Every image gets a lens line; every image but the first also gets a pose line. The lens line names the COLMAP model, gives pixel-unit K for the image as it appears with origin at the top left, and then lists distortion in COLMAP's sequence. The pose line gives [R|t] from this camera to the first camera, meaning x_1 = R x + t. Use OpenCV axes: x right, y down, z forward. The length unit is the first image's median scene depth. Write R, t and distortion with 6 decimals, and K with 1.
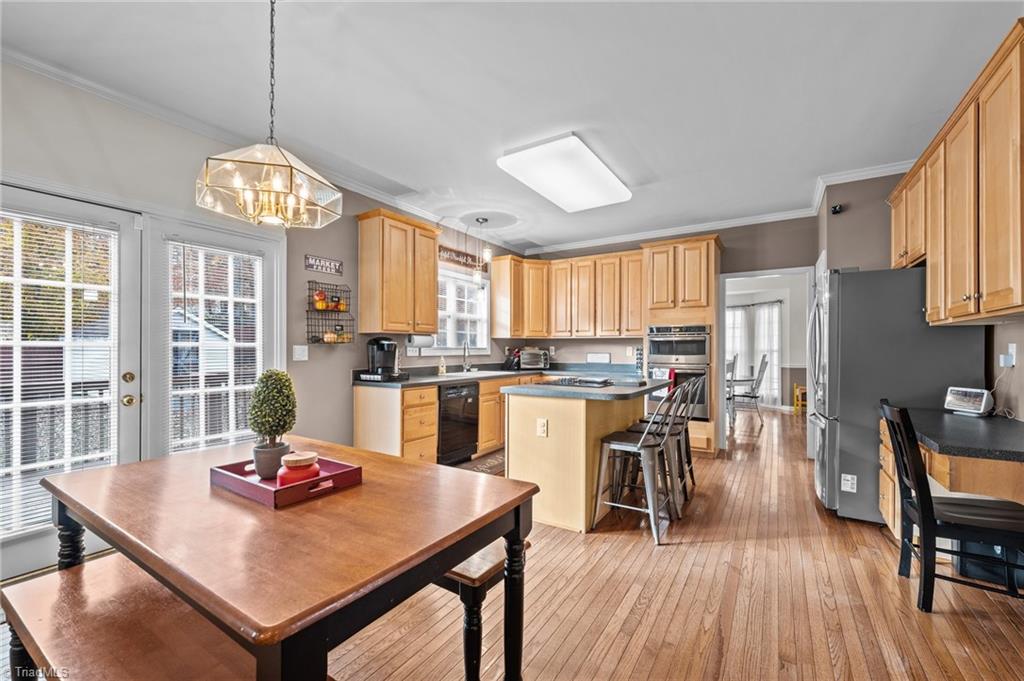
lens RADIAL K [[419.6, 0, 511.3], [0, 419.6, 347.5], [0, 0, 1]] dist [0.001335, 0.000224]
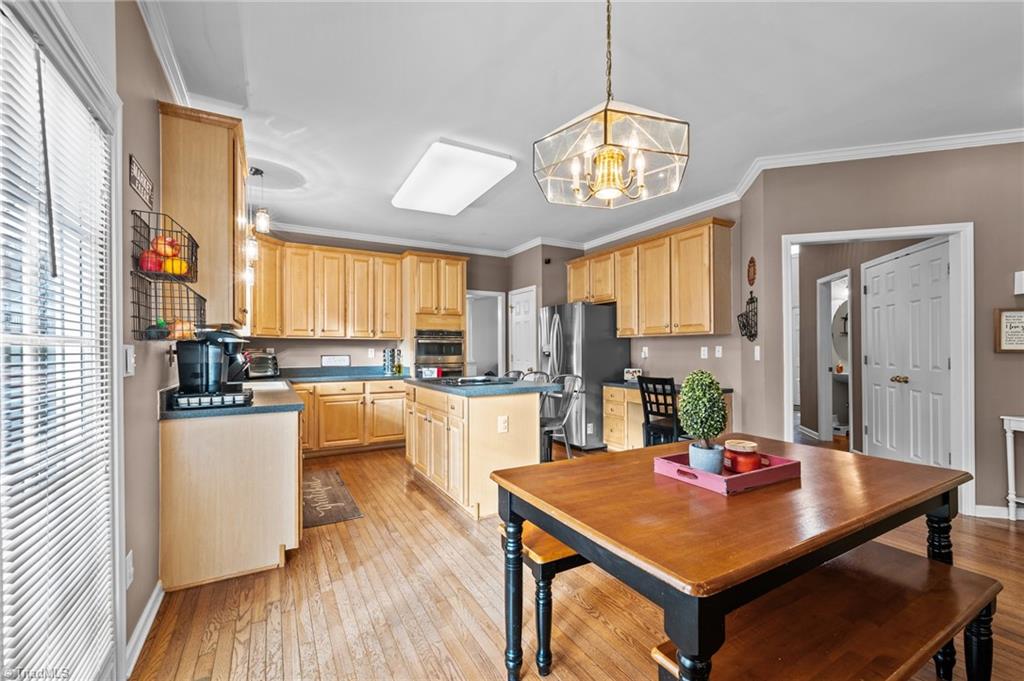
lens RADIAL K [[419.6, 0, 509.2], [0, 419.6, 348.0], [0, 0, 1]] dist [0.001335, 0.000224]
pose [[0.476168, 0.002388, 0.879351, -0.484824], [0.000378, 0.999996, -0.002920, 0.000483], [-0.879354, 0.001722, 0.476165, 0.272557]]
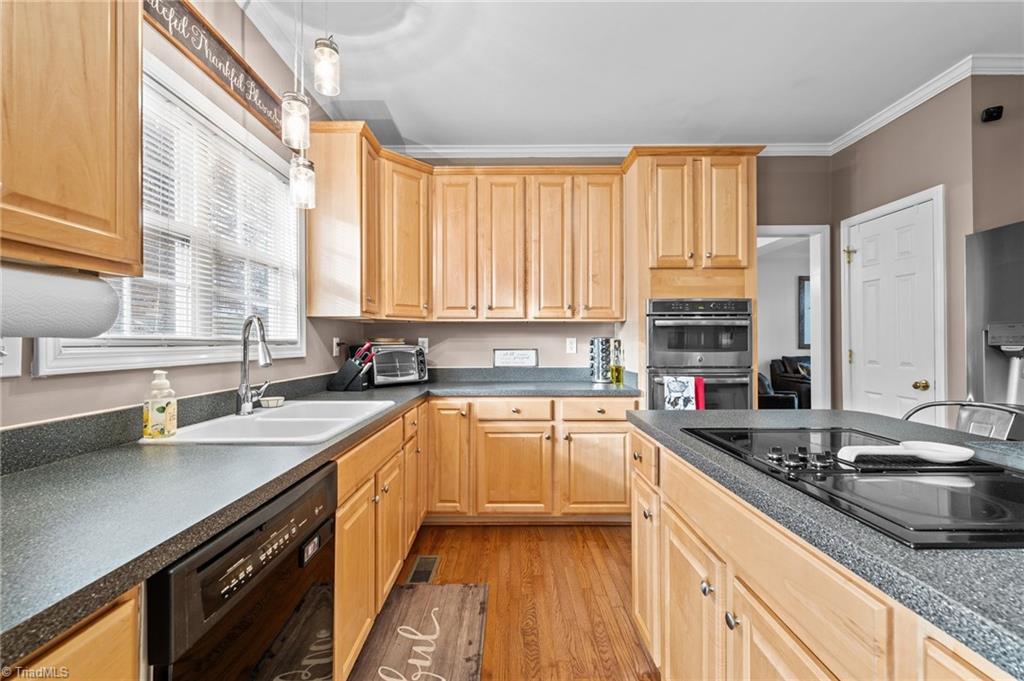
lens RADIAL K [[419.6, 0, 513.3], [0, 419.6, 340.2], [0, 0, 1]] dist [0.001335, 0.000224]
pose [[0.846131, -0.001212, 0.532973, -0.109926], [0.002525, 0.999995, -0.001734, 0.002733], [-0.532969, 0.002813, 0.846130, 0.613985]]
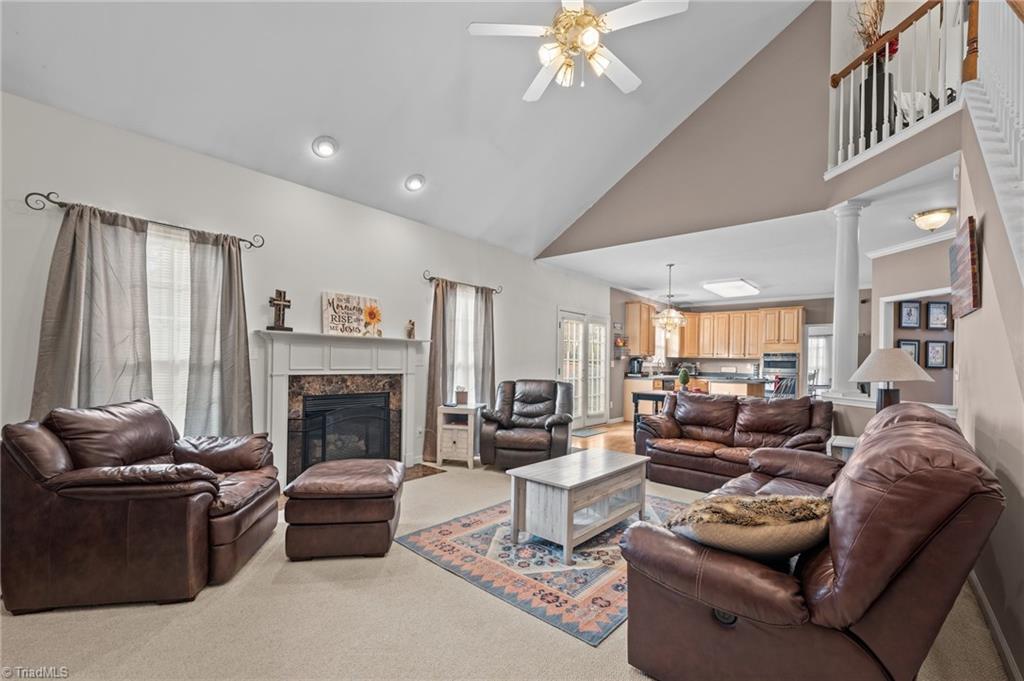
lens RADIAL K [[419.6, 0, 519.4], [0, 419.6, 364.3], [0, 0, 1]] dist [0.001335, 0.000224]
pose [[0.988807, 0.018323, -0.148068, -0.457937], [-0.017111, 0.999809, 0.009456, 0.001577], [0.148213, -0.006817, 0.988932, -0.989652]]
